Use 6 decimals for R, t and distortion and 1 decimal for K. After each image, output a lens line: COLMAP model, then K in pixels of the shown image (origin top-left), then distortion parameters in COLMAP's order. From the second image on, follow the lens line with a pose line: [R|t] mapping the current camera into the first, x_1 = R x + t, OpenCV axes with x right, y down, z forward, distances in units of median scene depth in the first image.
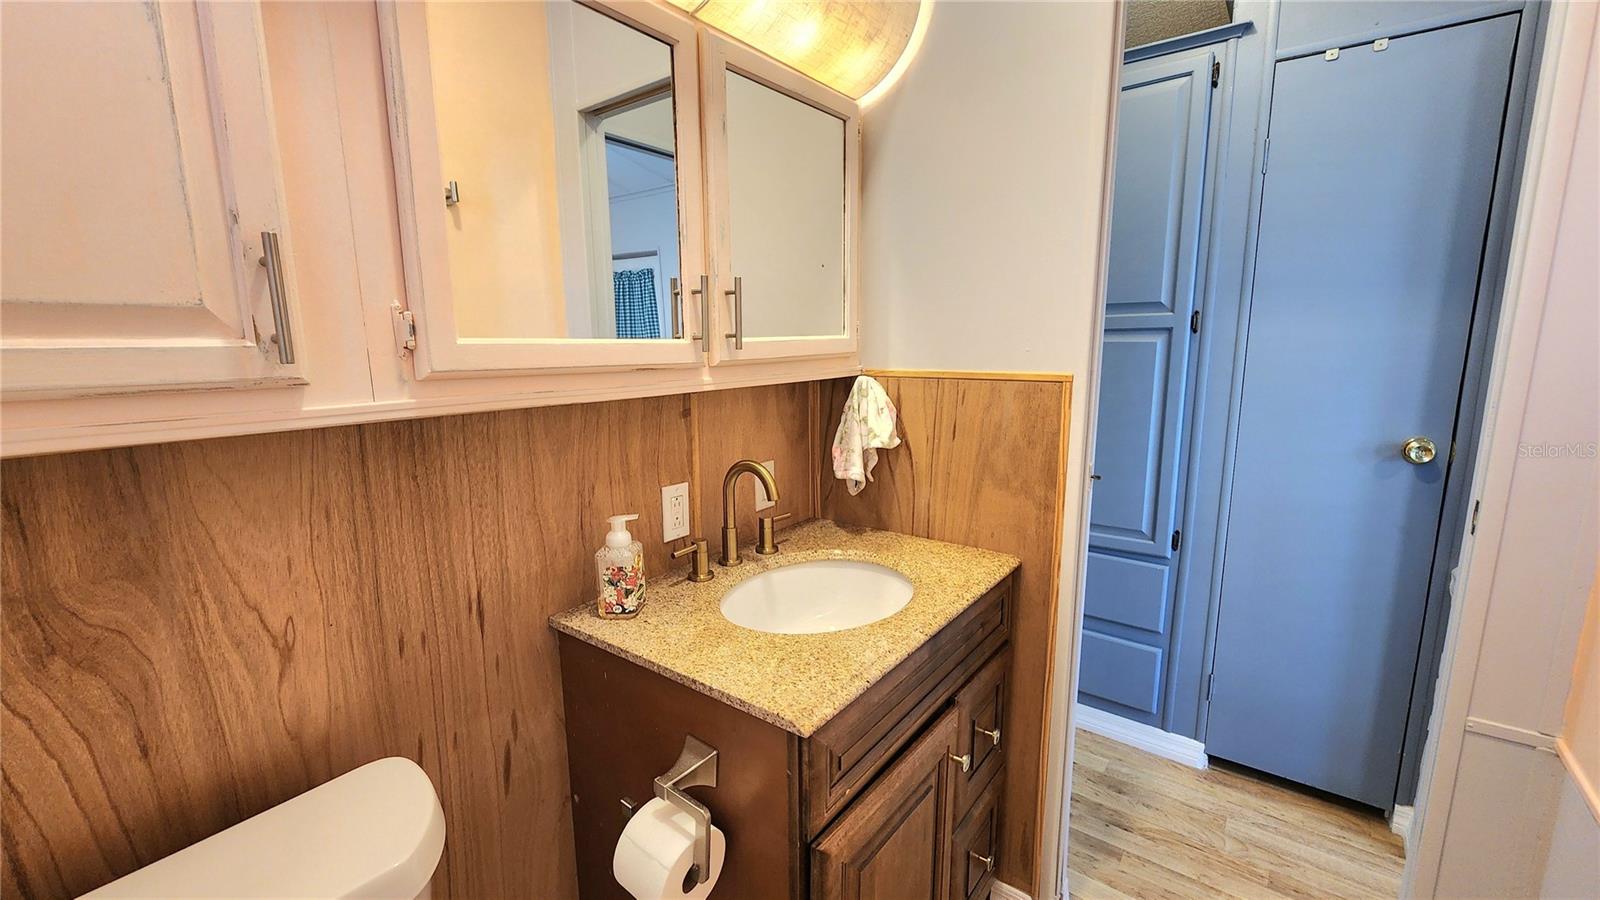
lens RADIAL K [[661.8, 0, 801.9], [0, 661.8, 455.5], [0, 0, 1]] dist [-0.002103, -0.000768]
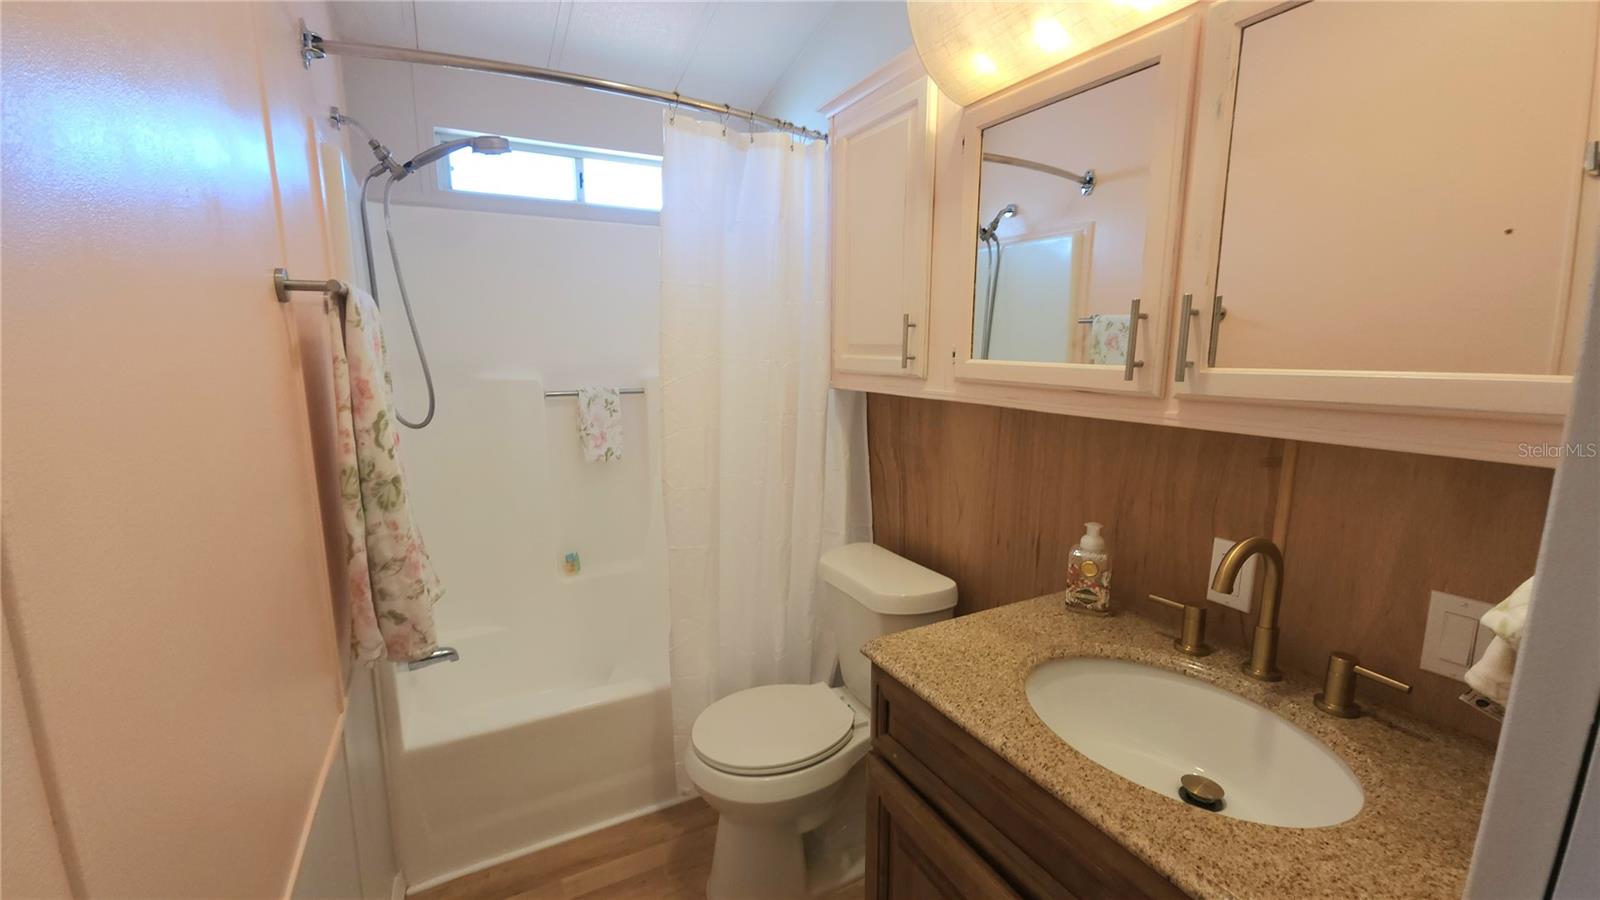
lens RADIAL K [[655.1, 0, 799.8], [0, 655.1, 460.5], [0, 0, 1]] dist [0.001936, -0.000228]
pose [[-0.419026, 0.168172, -0.892264, 0.902335], [-0.155414, 0.954911, 0.252965, -0.211723], [0.894575, 0.244670, -0.373996, 0.961518]]
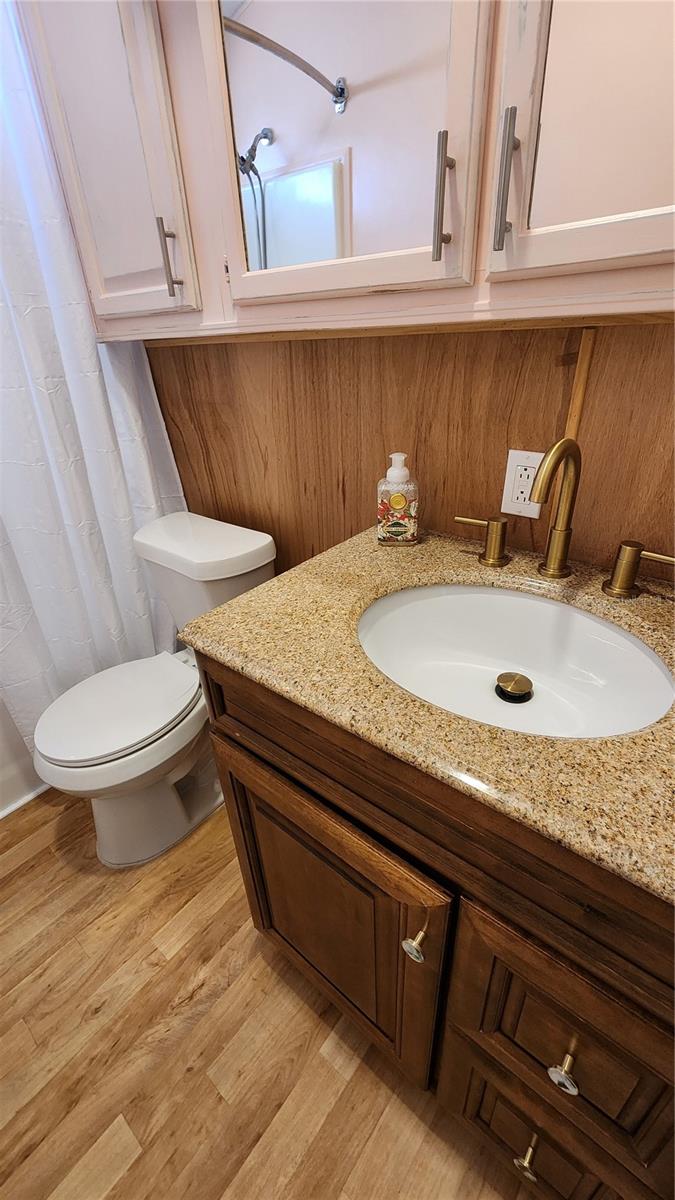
lens RADIAL K [[489.9, 0, 330.1], [0, 489.9, 602.5], [0, 0, 1]] dist [-0.000887, -0.000305]
pose [[-0.044488, 0.495299, -0.867583, 0.547510], [-0.125104, 0.858844, 0.496725, -0.082969], [0.991146, 0.130636, 0.023756, 0.919512]]
